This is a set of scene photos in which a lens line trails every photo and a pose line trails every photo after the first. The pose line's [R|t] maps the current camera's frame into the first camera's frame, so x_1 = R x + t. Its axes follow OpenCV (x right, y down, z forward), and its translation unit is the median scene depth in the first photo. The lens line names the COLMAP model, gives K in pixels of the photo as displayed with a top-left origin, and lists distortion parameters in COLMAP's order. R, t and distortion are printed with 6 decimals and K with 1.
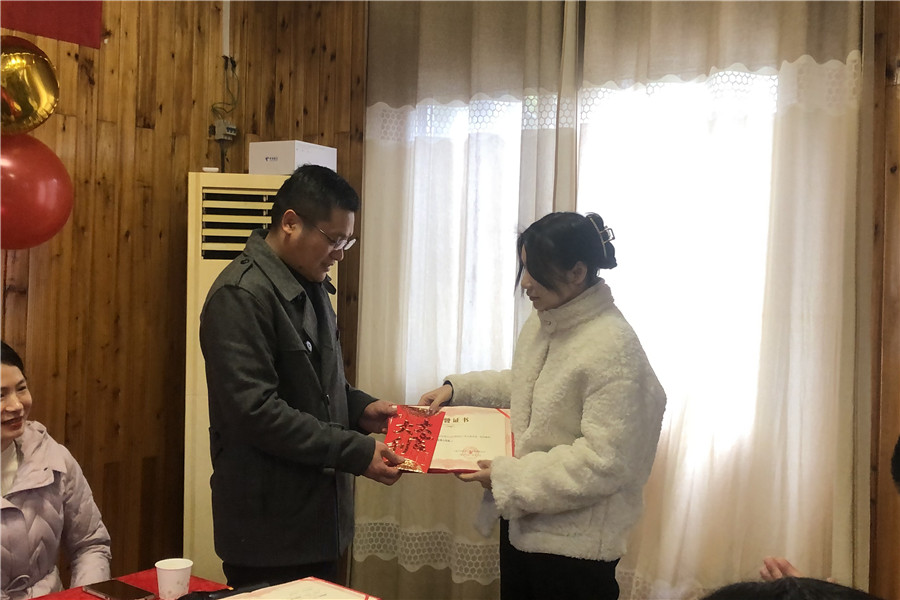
lens RADIAL K [[1044.6, 0, 463.0], [0, 1044.6, 294.7], [0, 0, 1]] dist [0.150212, -0.553255]
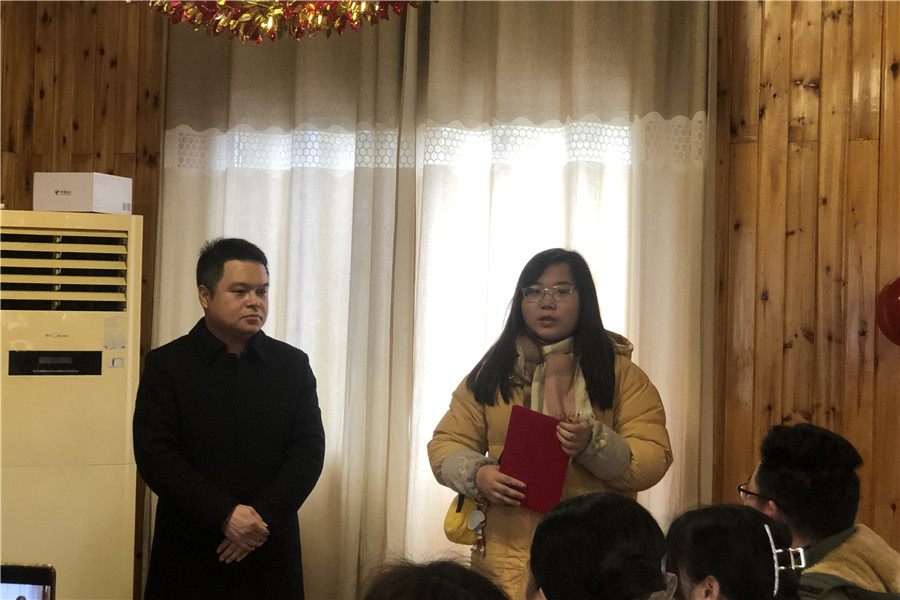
lens RADIAL K [[1825.7, 0, 452.5], [0, 1825.7, 300.4], [0, 0, 1]] dist [0.065205, 0.774006]
pose [[0.981606, 0.003217, 0.190889, -0.151421], [0.000374, 0.999824, -0.018771, -0.012302], [-0.190915, 0.018497, 0.981432, -0.520770]]
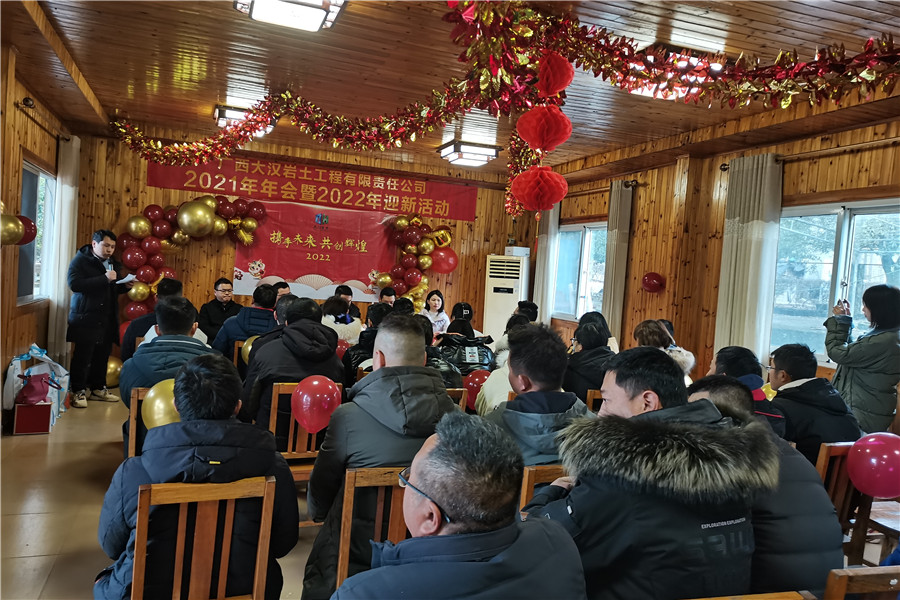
lens RADIAL K [[767.0, 0, 475.6], [0, 767.0, 301.2], [0, 0, 1]] dist [0.008863, 0.092066]
pose [[0.835908, 0.046821, -0.546869, 1.187351], [-0.051560, 0.998648, 0.006691, 0.034961], [0.546442, 0.022603, 0.837192, -1.310137]]
